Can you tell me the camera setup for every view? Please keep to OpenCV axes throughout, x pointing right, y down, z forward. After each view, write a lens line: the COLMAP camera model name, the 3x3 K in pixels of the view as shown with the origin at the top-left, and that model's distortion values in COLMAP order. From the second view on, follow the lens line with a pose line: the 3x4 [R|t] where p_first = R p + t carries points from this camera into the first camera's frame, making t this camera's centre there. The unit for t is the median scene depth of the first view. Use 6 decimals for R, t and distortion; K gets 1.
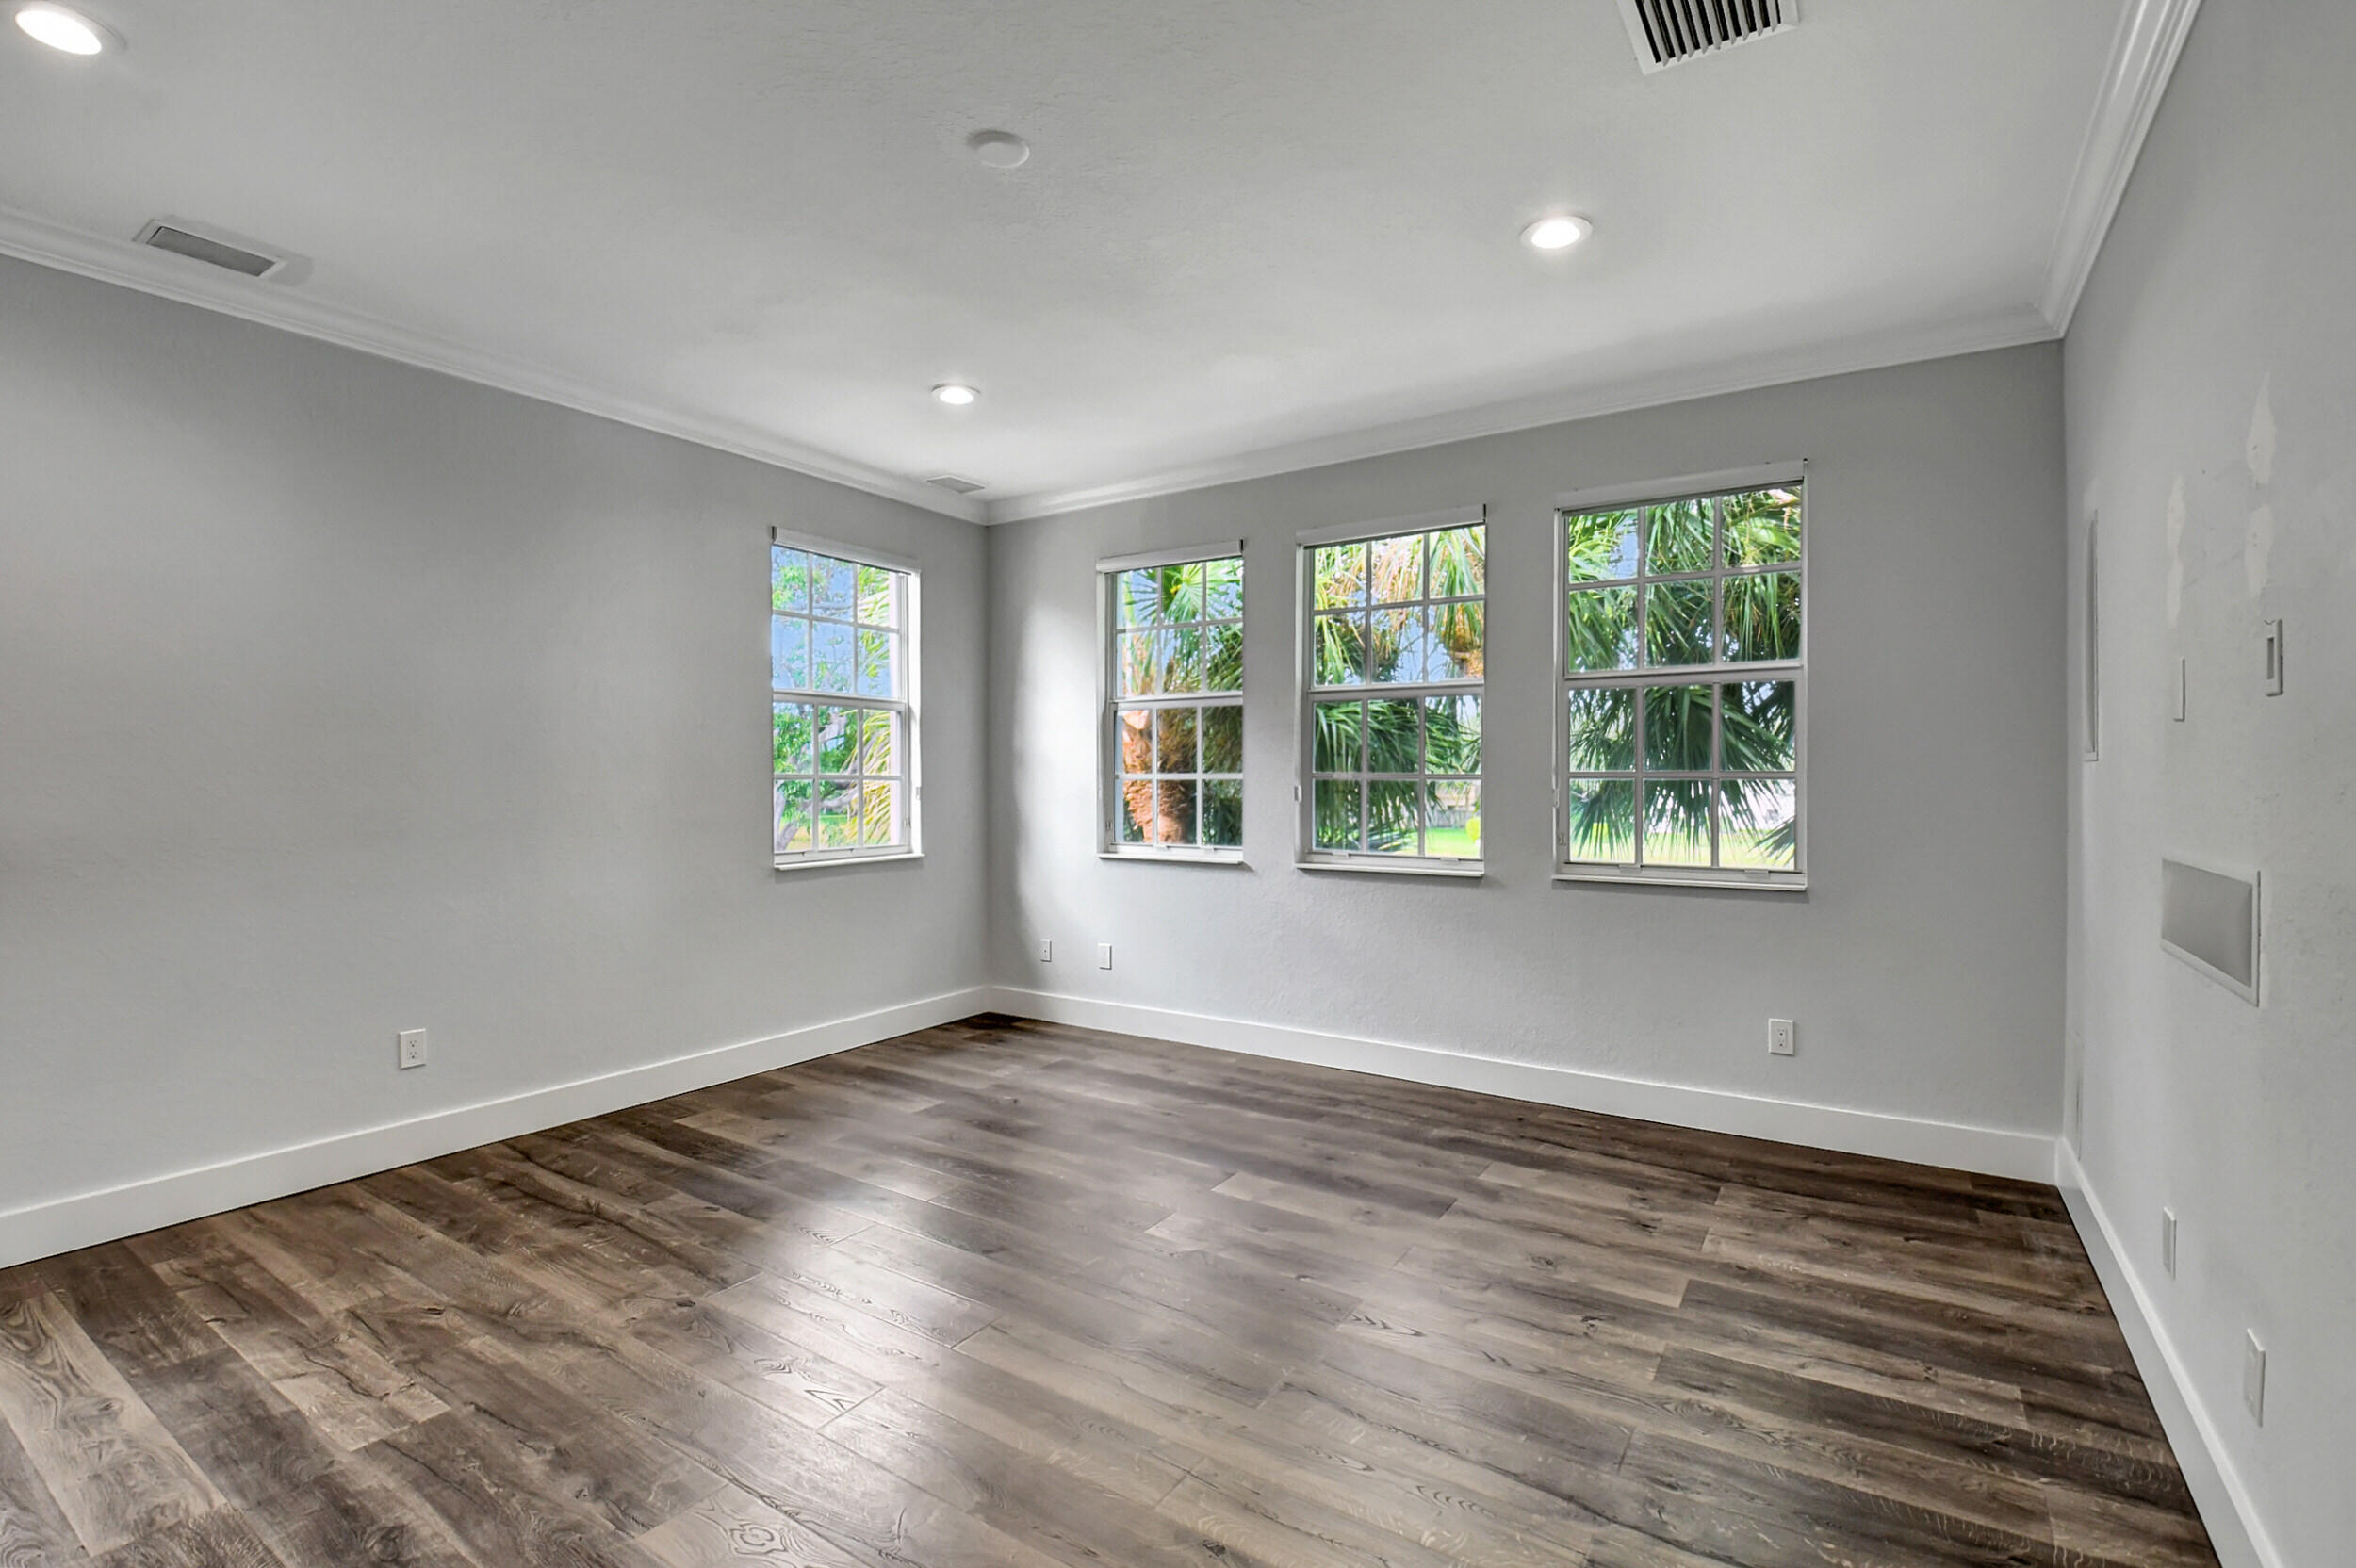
lens RADIAL K [[1064.7, 0, 1178.0], [0, 1064.7, 784.0], [0, 0, 1]] dist [-0.026291, -0.000875]
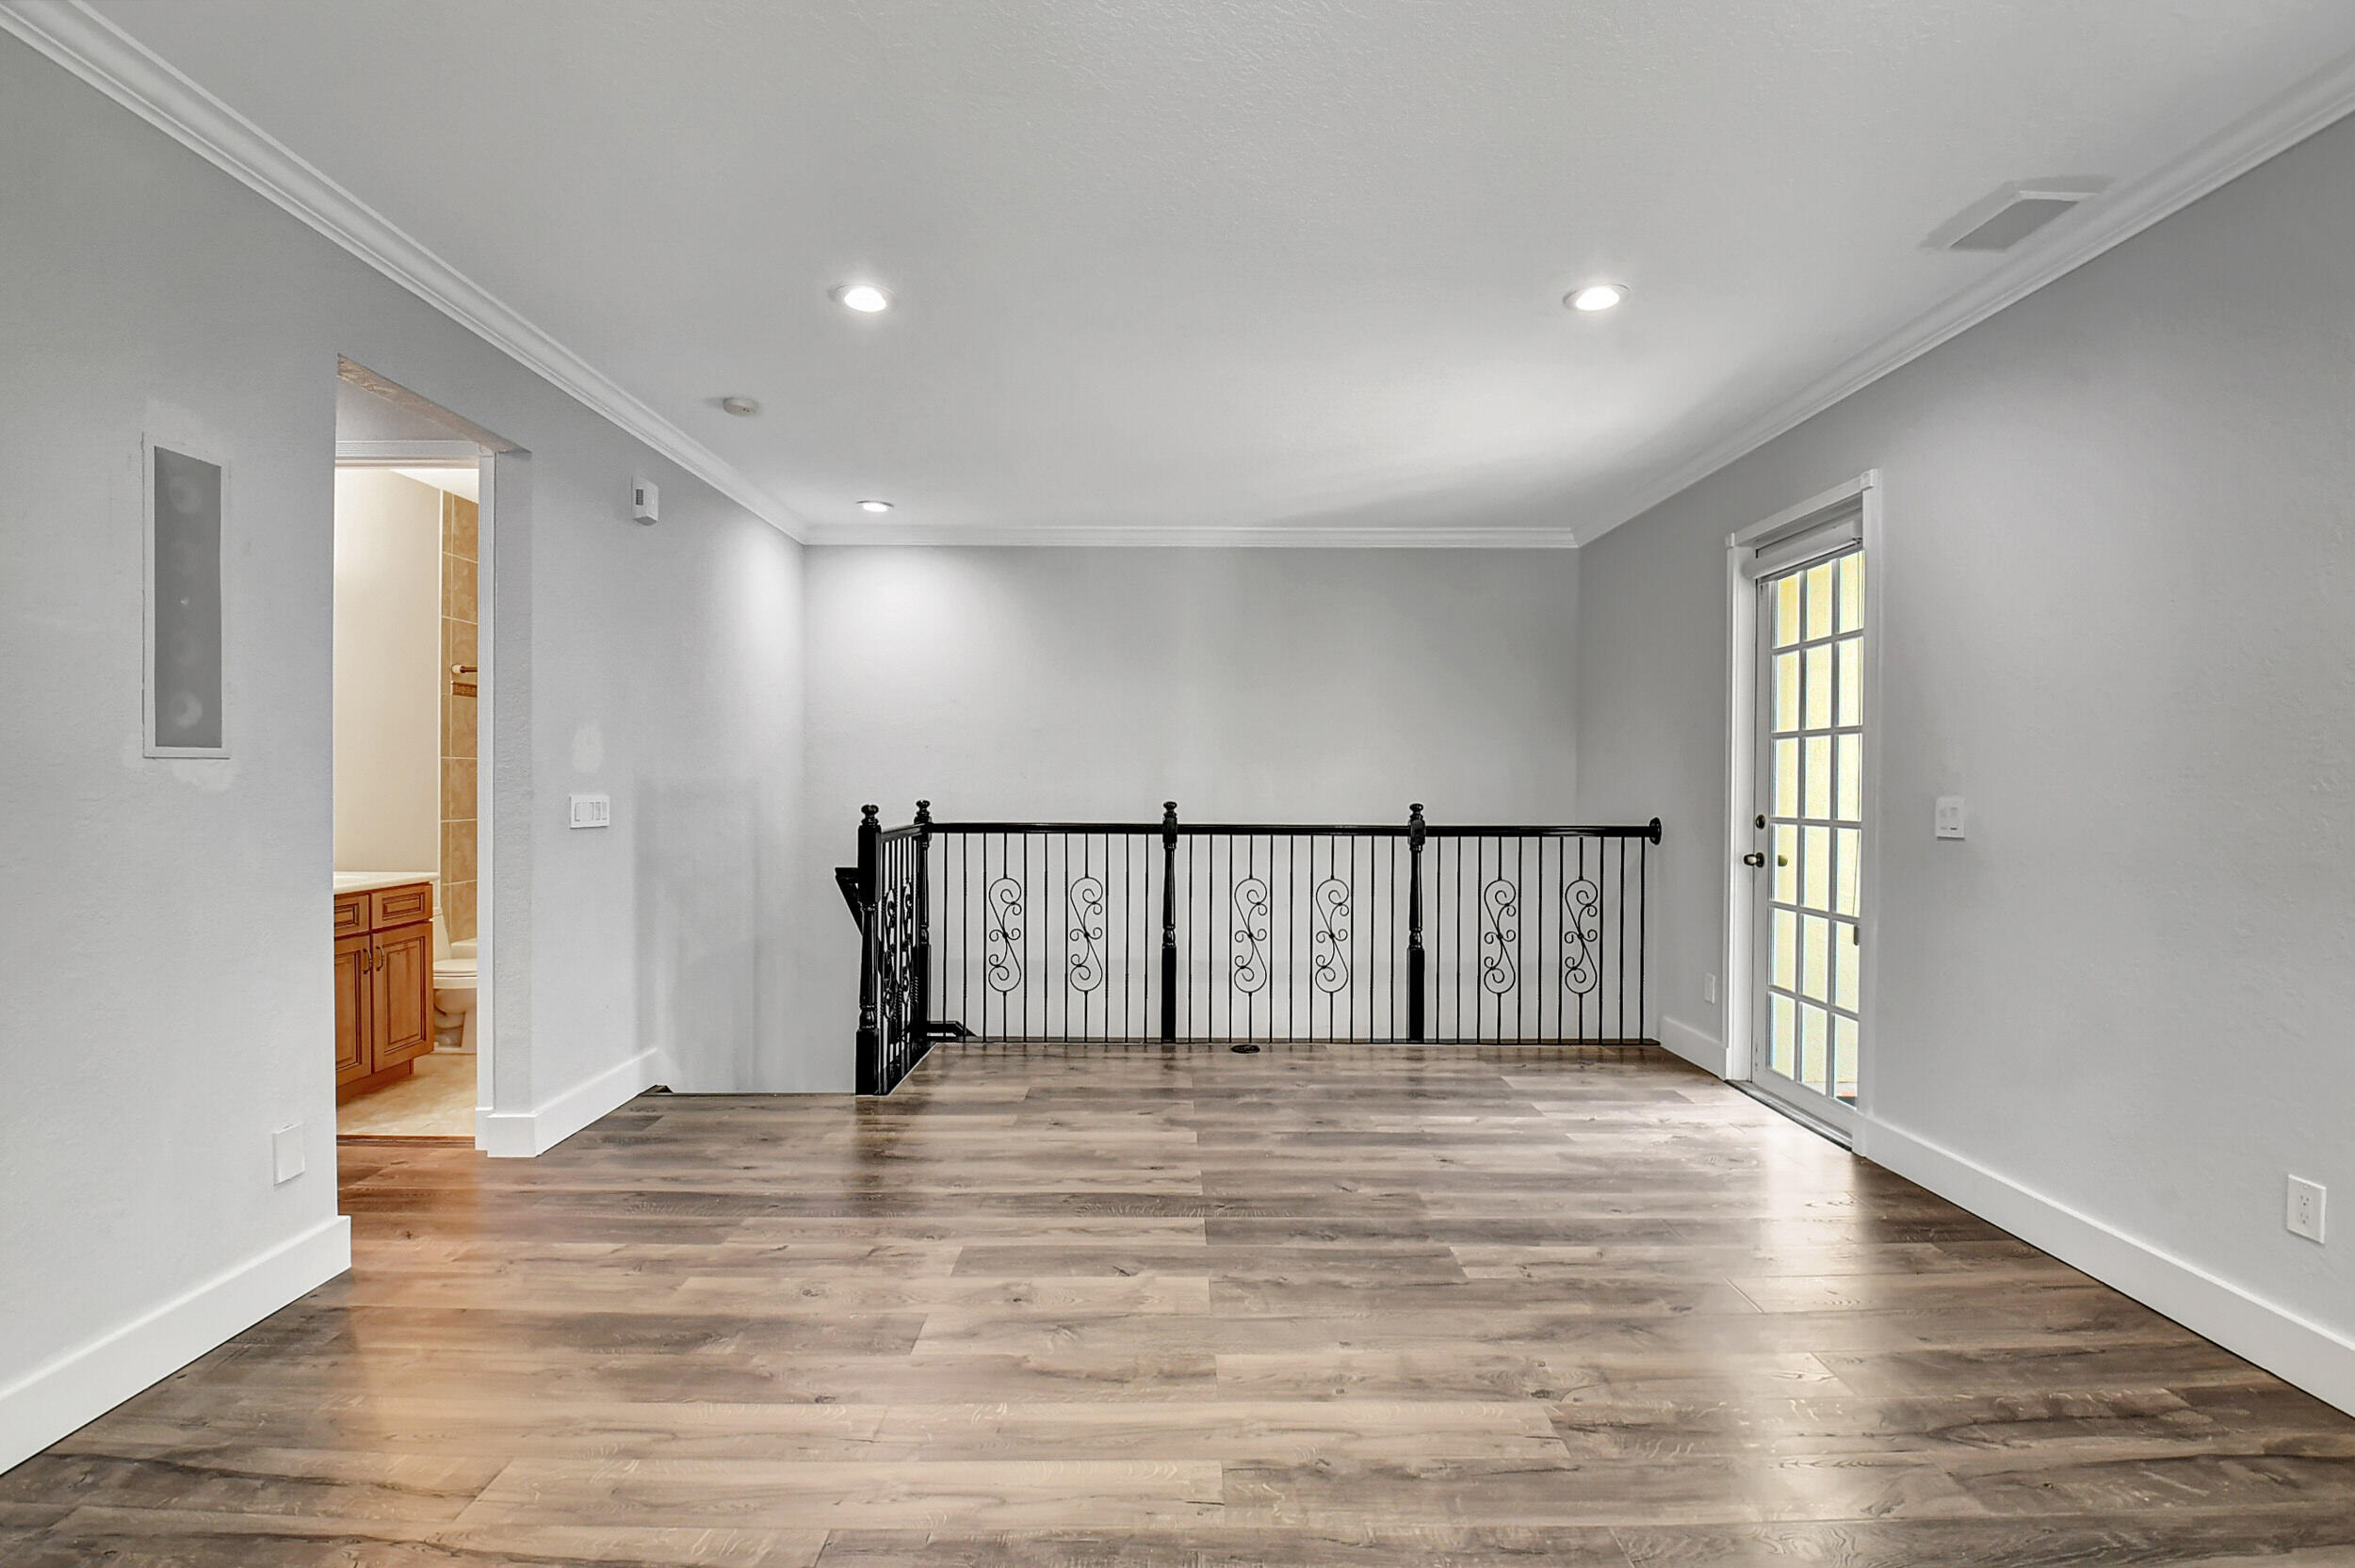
lens RADIAL K [[1064.2, 0, 1177.5], [0, 1064.2, 784.0], [0, 0, 1]] dist [-0.026291, -0.000875]
pose [[-0.834635, -0.000880, -0.550803, 0.239724], [-0.006731, 0.999940, 0.008603, -0.009472], [0.550762, 0.010888, -0.834591, 1.454909]]
